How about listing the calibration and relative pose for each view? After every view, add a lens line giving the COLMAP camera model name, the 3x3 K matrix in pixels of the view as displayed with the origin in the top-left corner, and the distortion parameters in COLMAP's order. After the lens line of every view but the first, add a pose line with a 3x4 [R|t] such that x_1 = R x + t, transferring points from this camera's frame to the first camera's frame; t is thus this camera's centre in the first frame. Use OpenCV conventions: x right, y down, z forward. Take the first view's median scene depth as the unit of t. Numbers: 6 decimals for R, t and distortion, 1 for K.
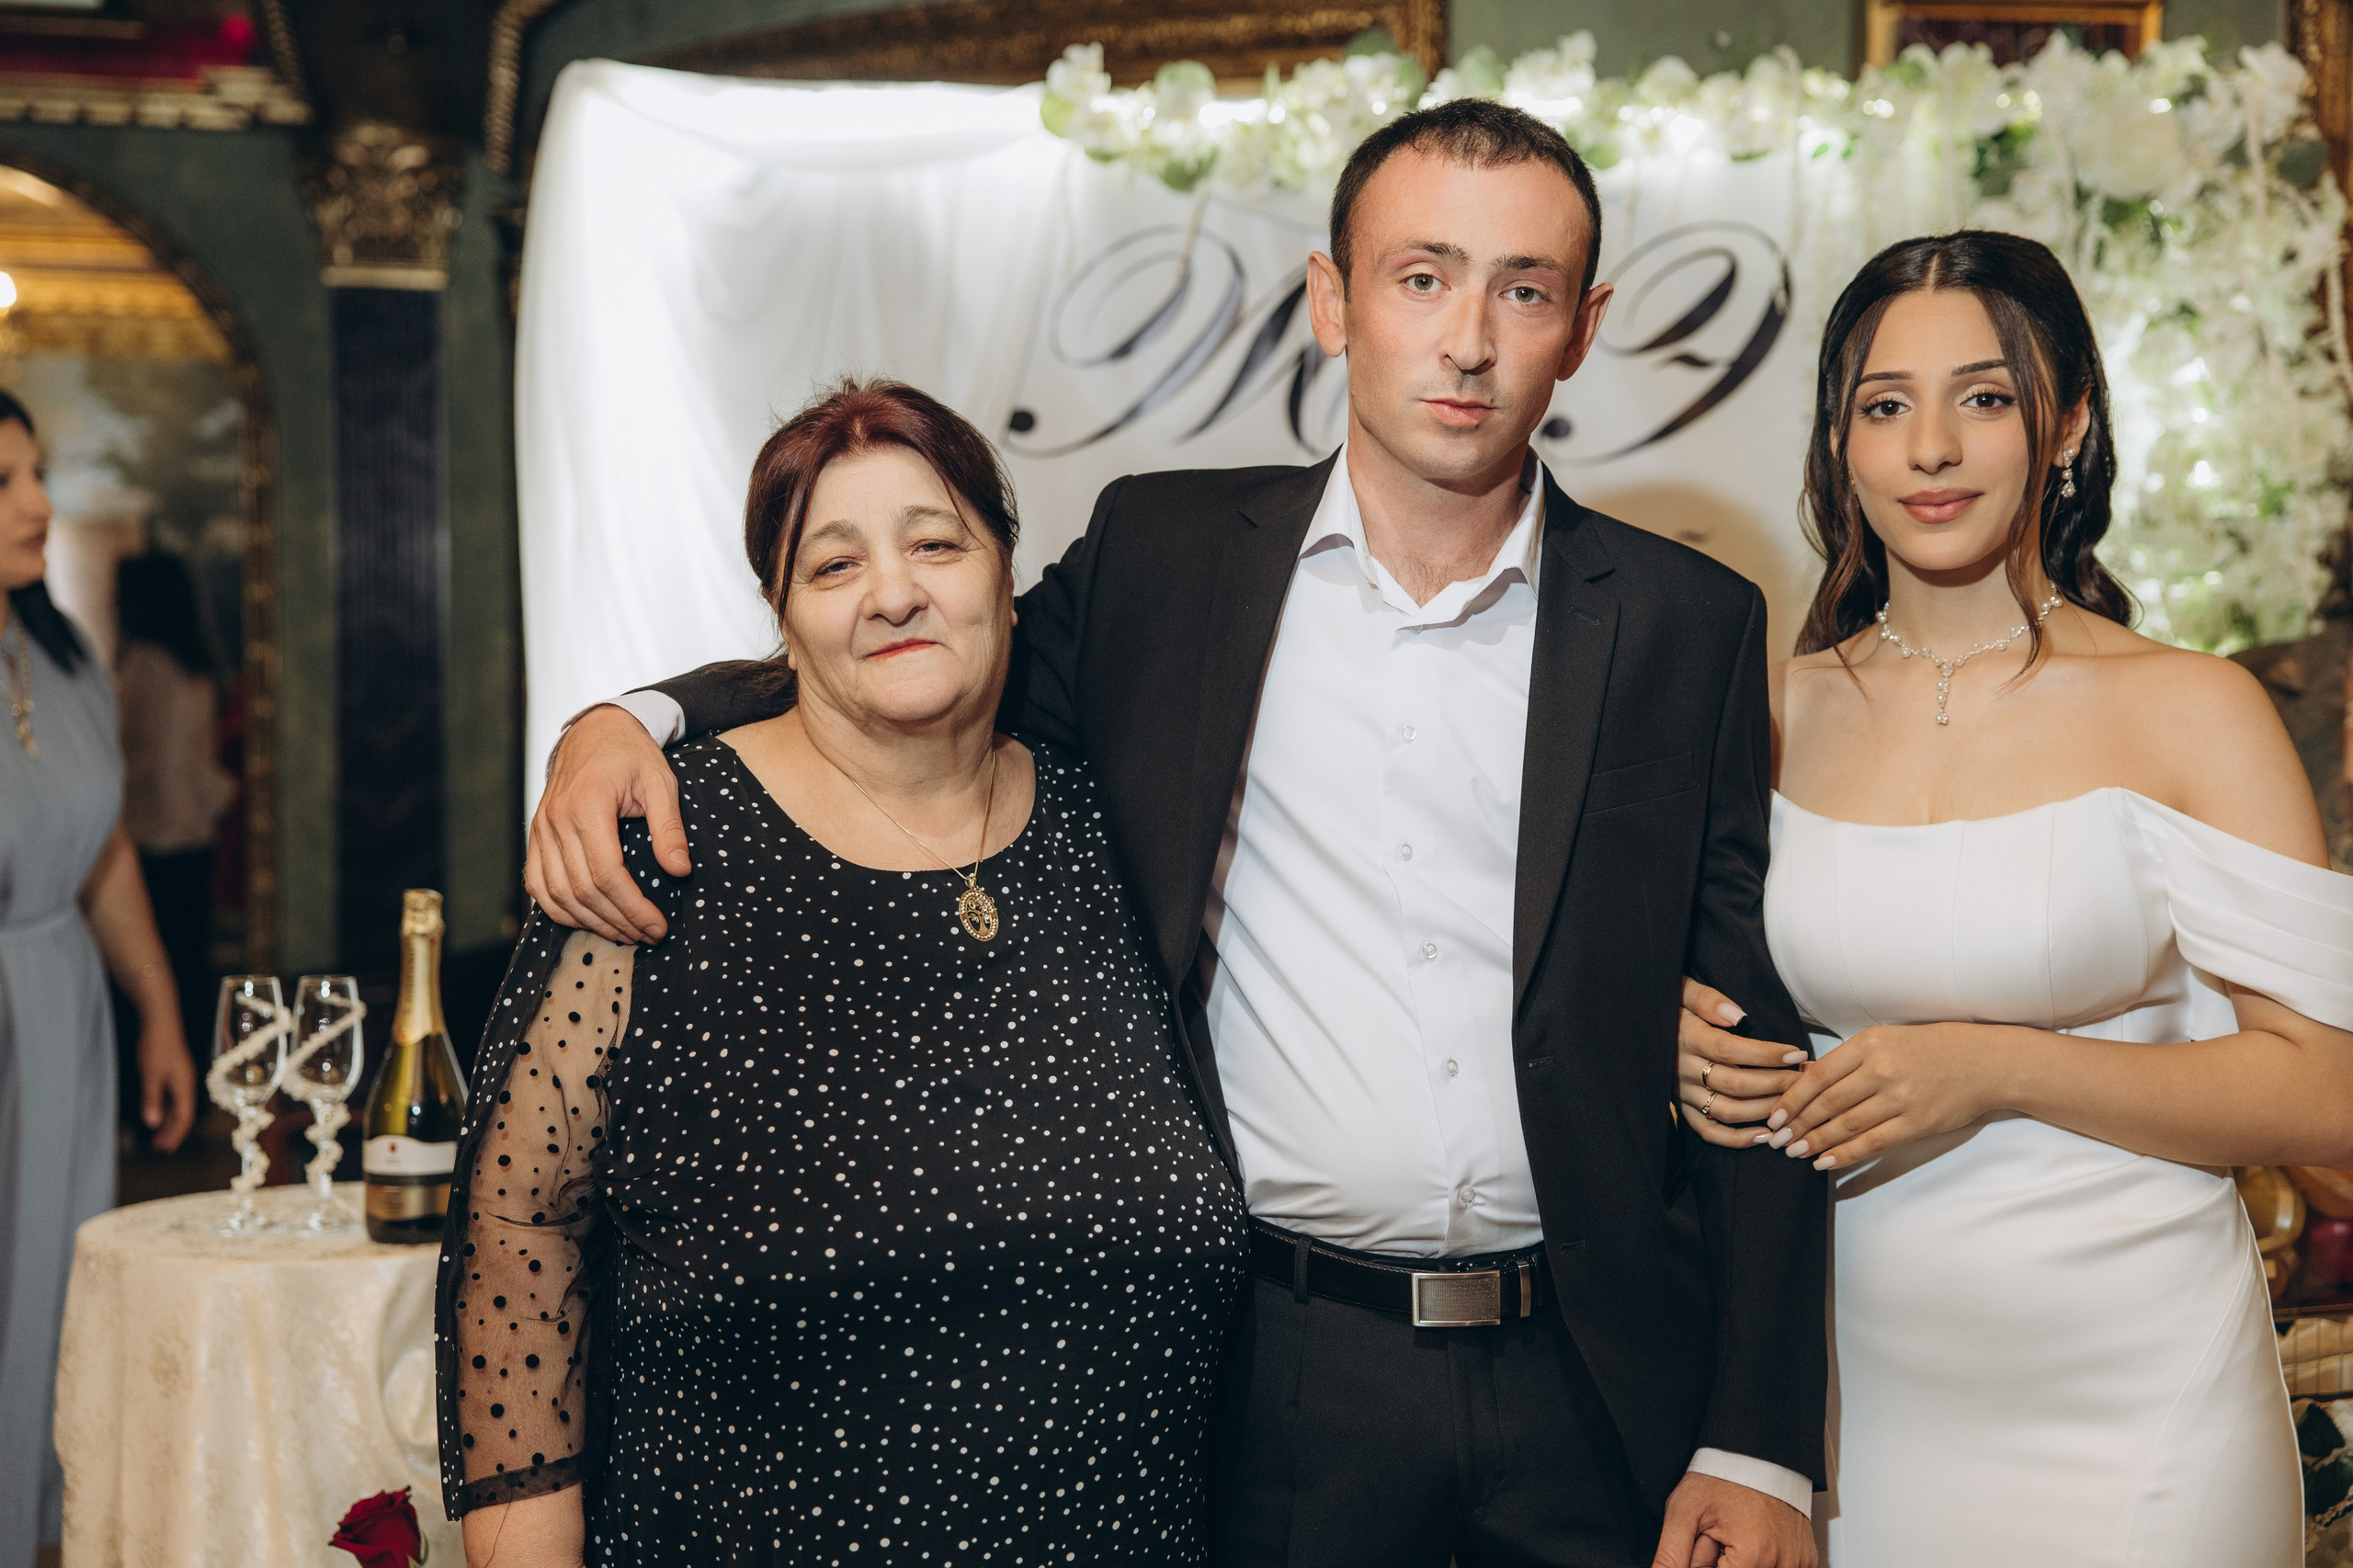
lens RADIAL K [[3527.3, 0, 1119.1], [0, 3527.3, 784.8], [0, 0, 1]] dist [0.172739, 0.000000]
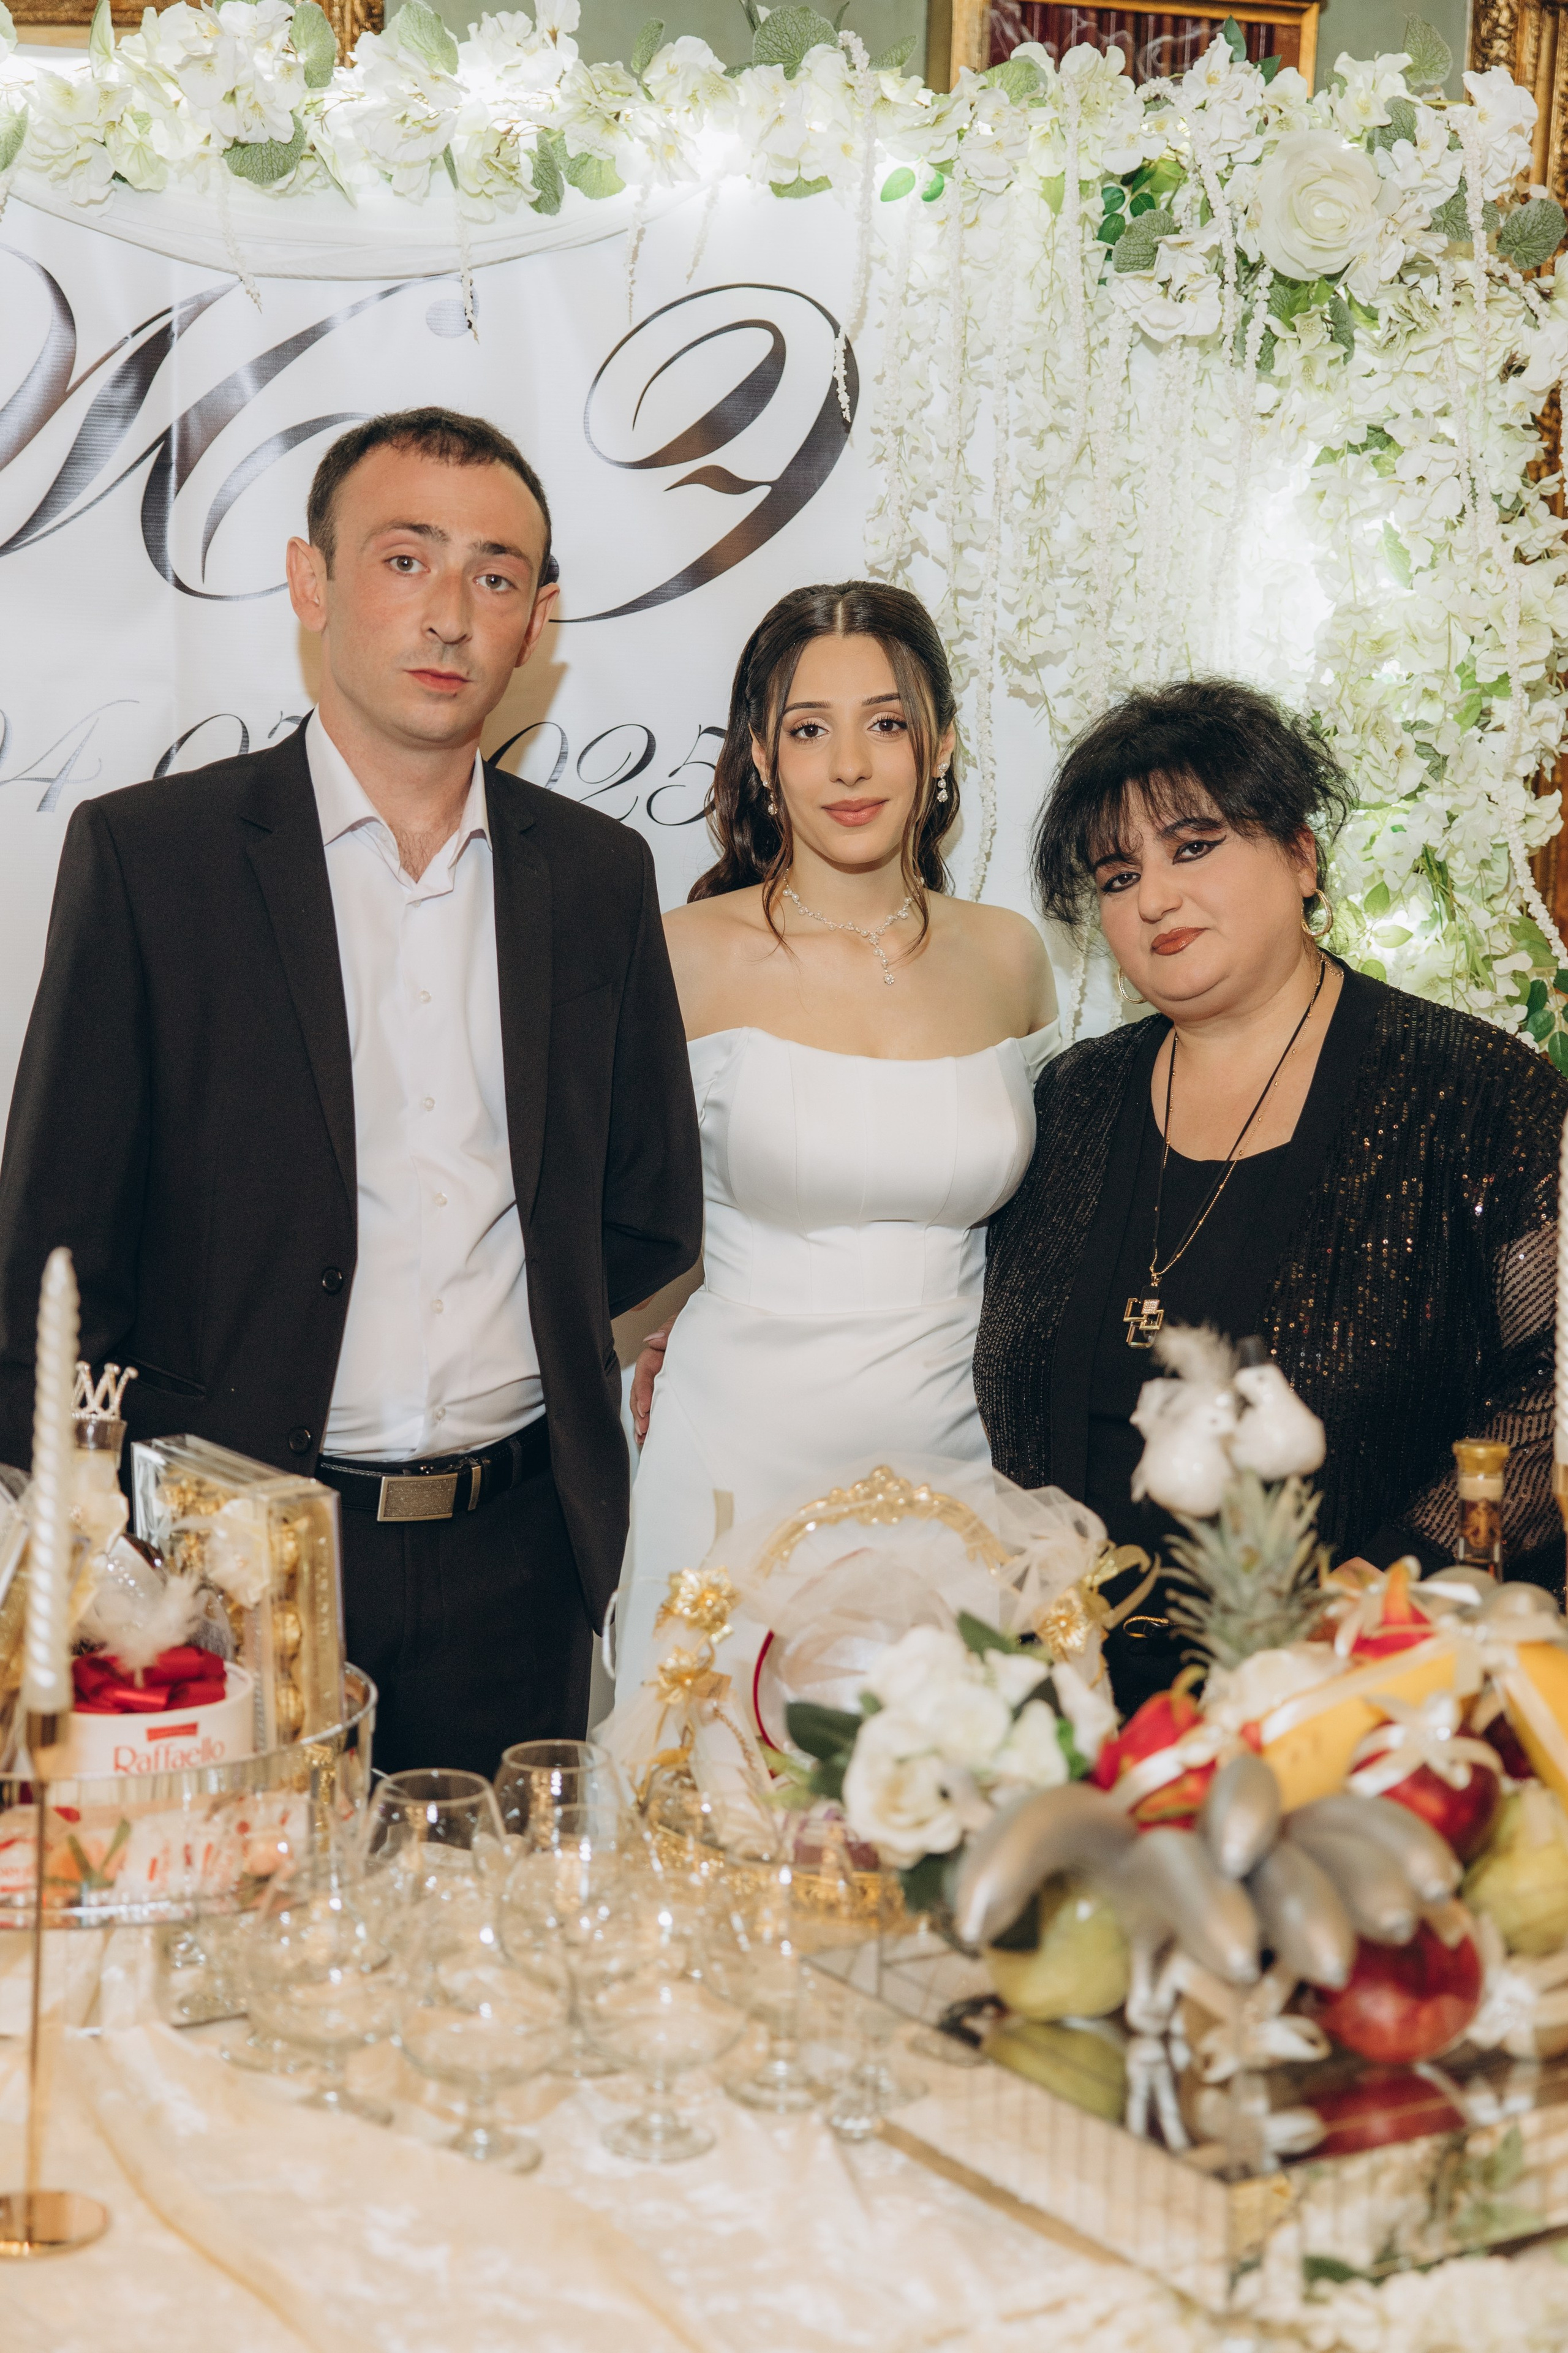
lens RADIAL K [[3682.8, 0, 764.5], [0, 3682.8, 1165.2], [0, 0, 1]] dist [0.229742, 0.000000]
pose [[0.984757, 0.002058, 0.173924, 0.042056], [-0.016924, 0.996319, 0.084033, -0.046134], [-0.173110, -0.085696, 0.981167, 0.260672]]
